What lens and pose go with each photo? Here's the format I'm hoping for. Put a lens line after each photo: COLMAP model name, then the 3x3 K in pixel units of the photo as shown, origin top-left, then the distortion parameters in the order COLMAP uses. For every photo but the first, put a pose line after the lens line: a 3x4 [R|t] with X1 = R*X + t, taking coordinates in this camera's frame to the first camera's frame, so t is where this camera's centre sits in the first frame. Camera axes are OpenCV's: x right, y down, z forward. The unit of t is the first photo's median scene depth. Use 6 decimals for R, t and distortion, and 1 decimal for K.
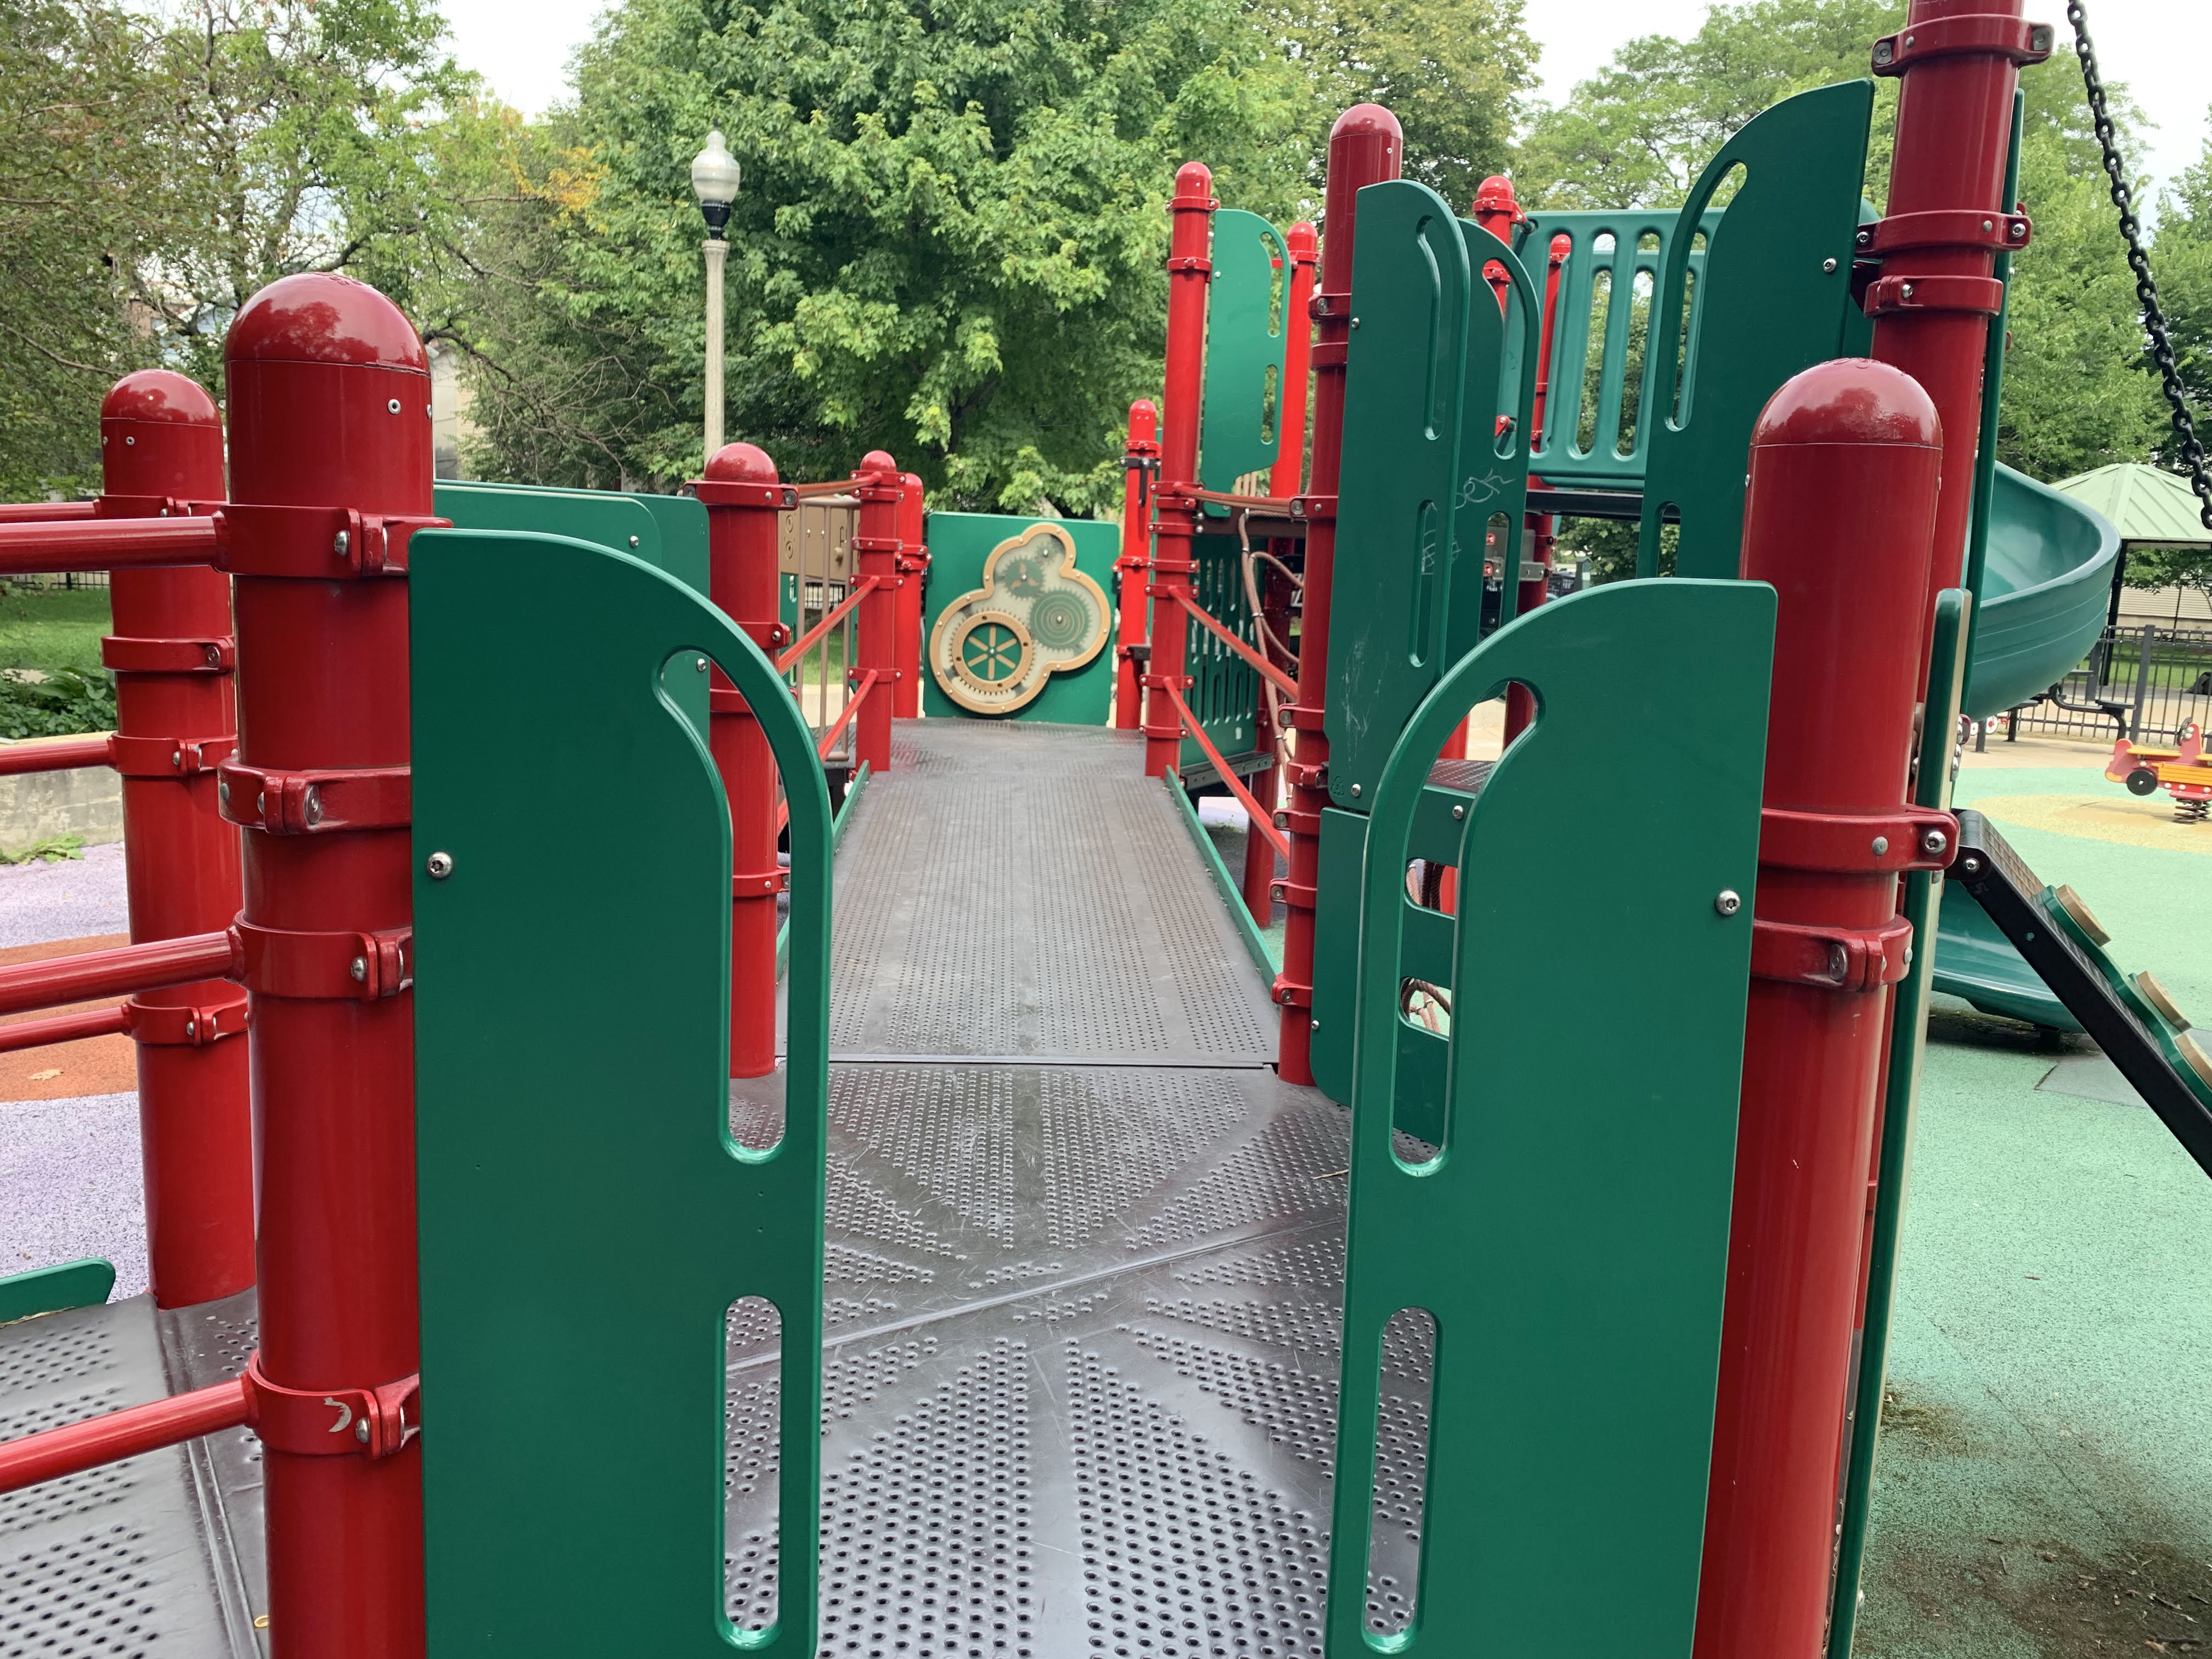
lens RADIAL K [[1698.1, 0, 1117.5], [0, 1698.1, 819.3], [0, 0, 1]] dist [0.005676, 0.004246]
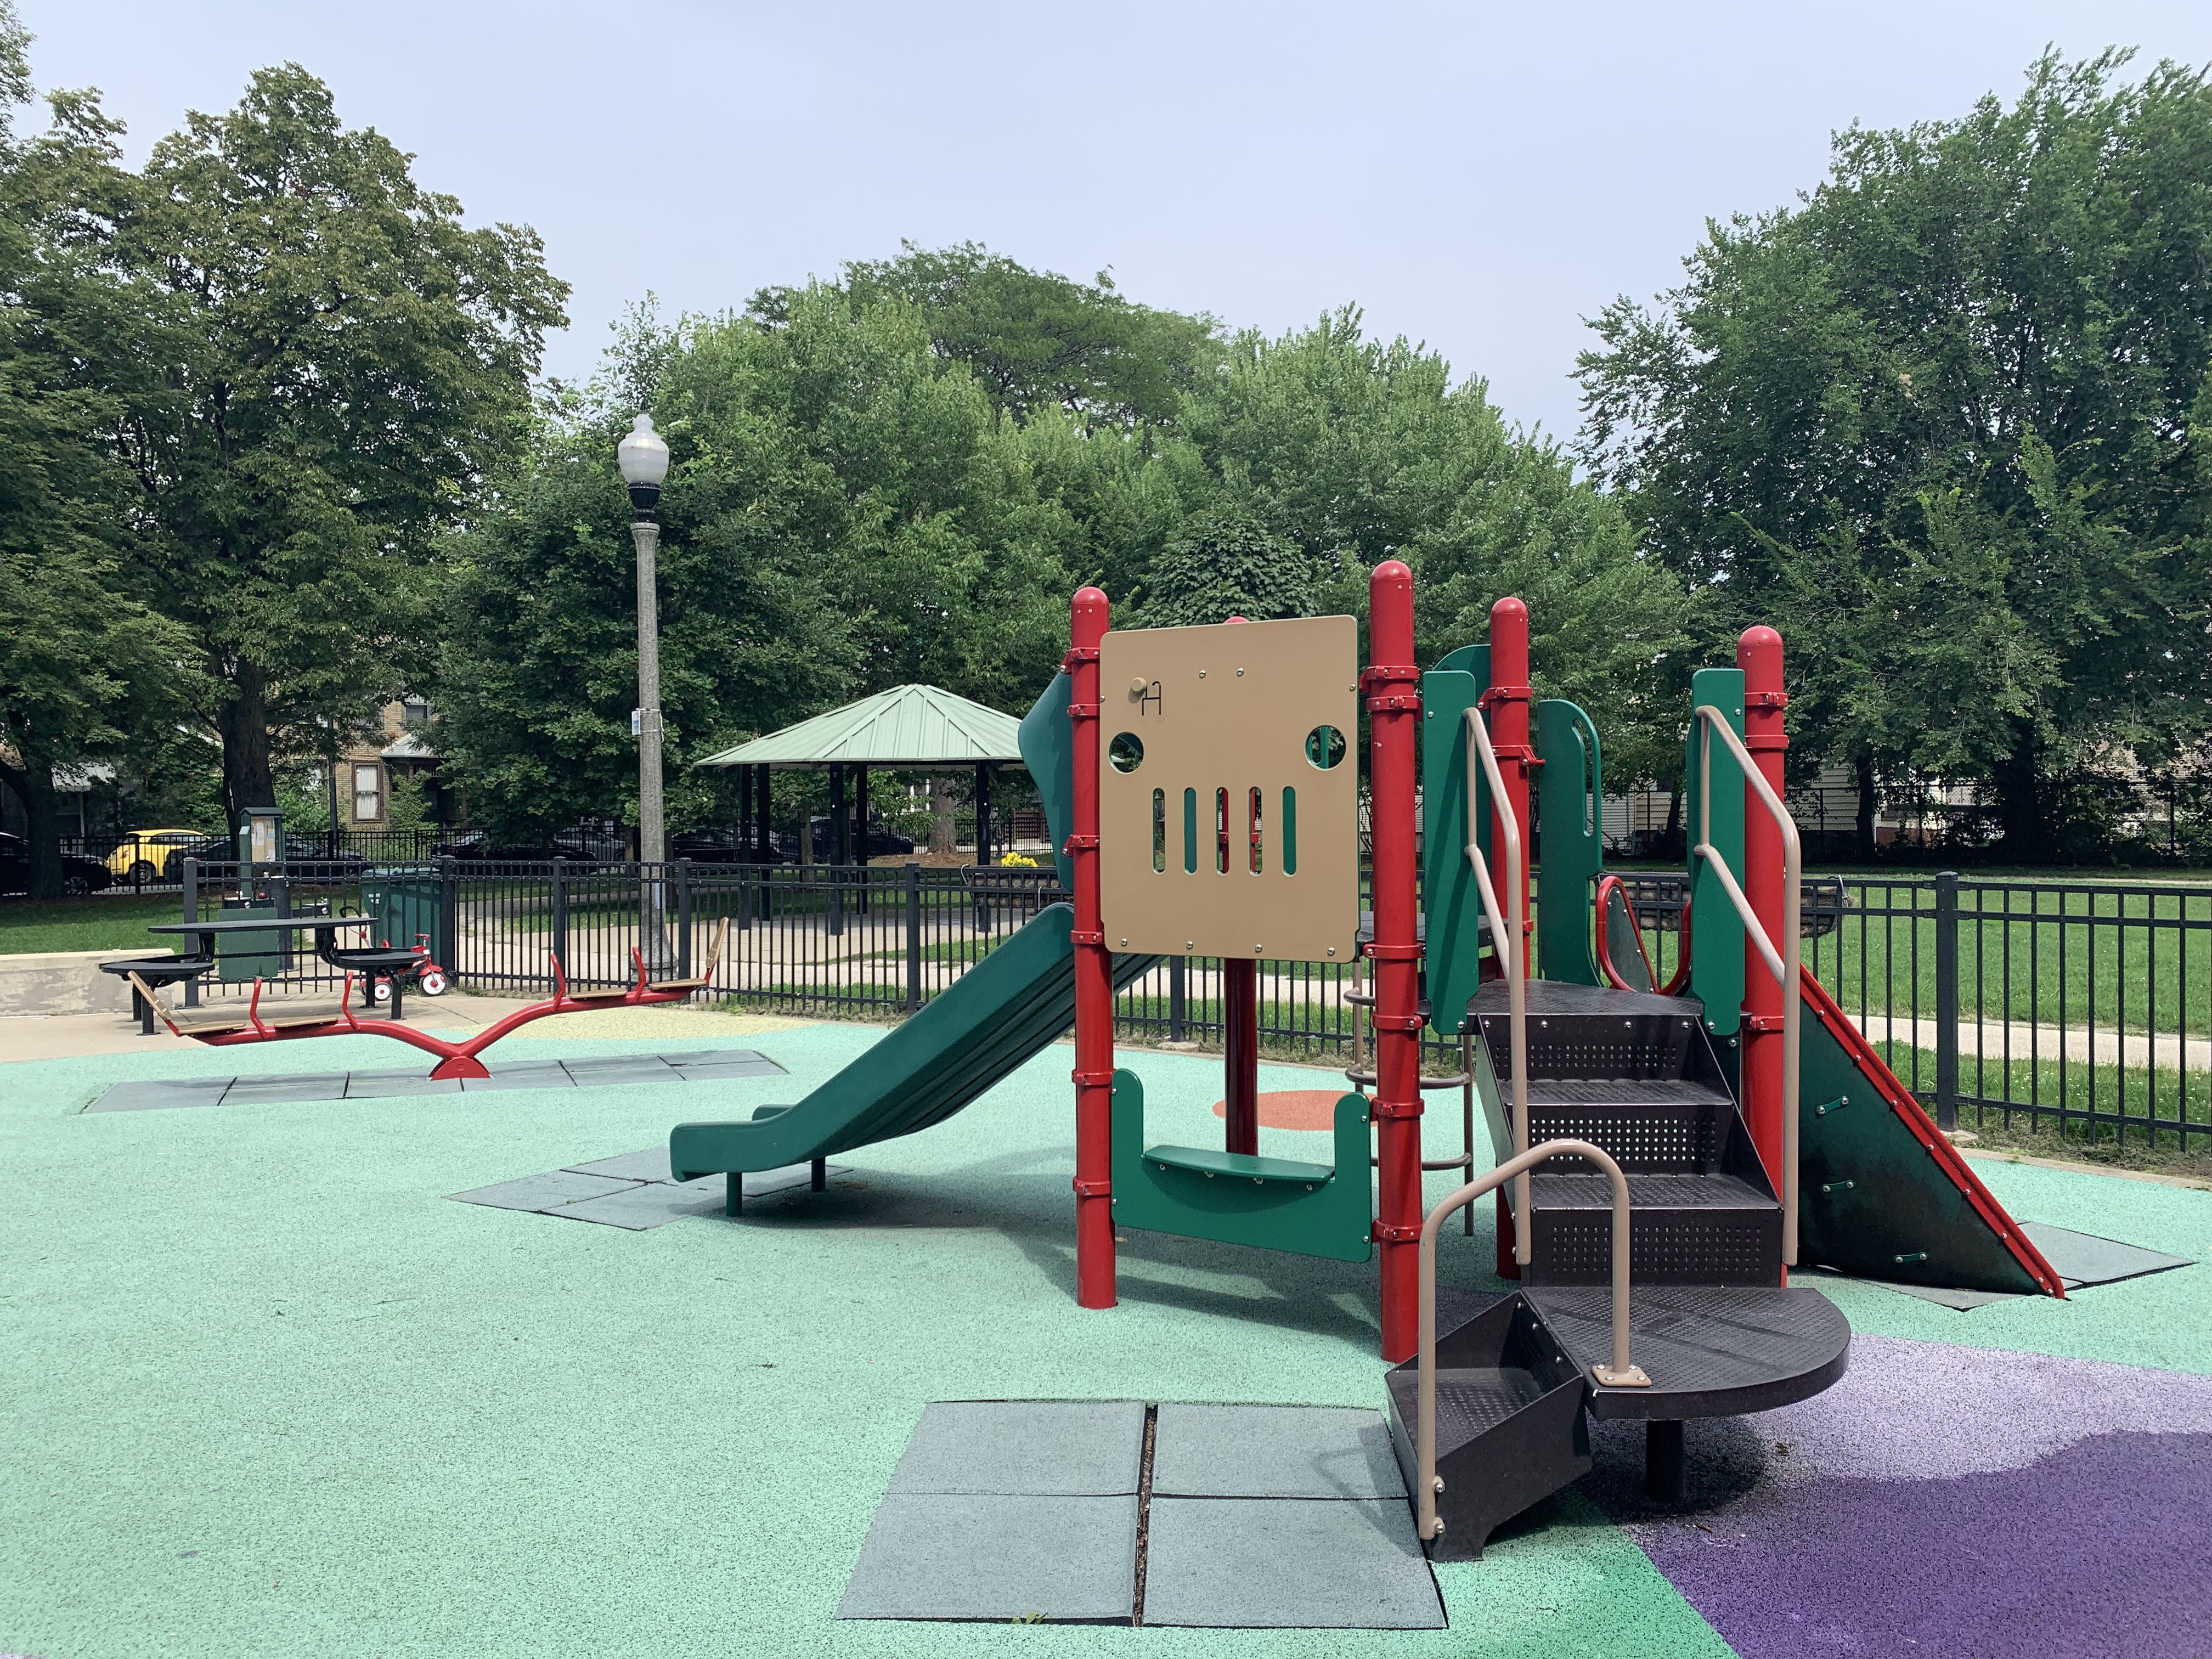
lens RADIAL K [[1695.7, 0, 1106.0], [0, 1695.7, 829.5], [0, 0, 1]] dist [0.012166, 0.003620]
pose [[0.967332, -0.053547, 0.247793, 0.721203], [0.088080, 0.987535, -0.130445, 0.010289], [-0.237720, 0.148010, 0.959991, 0.110677]]
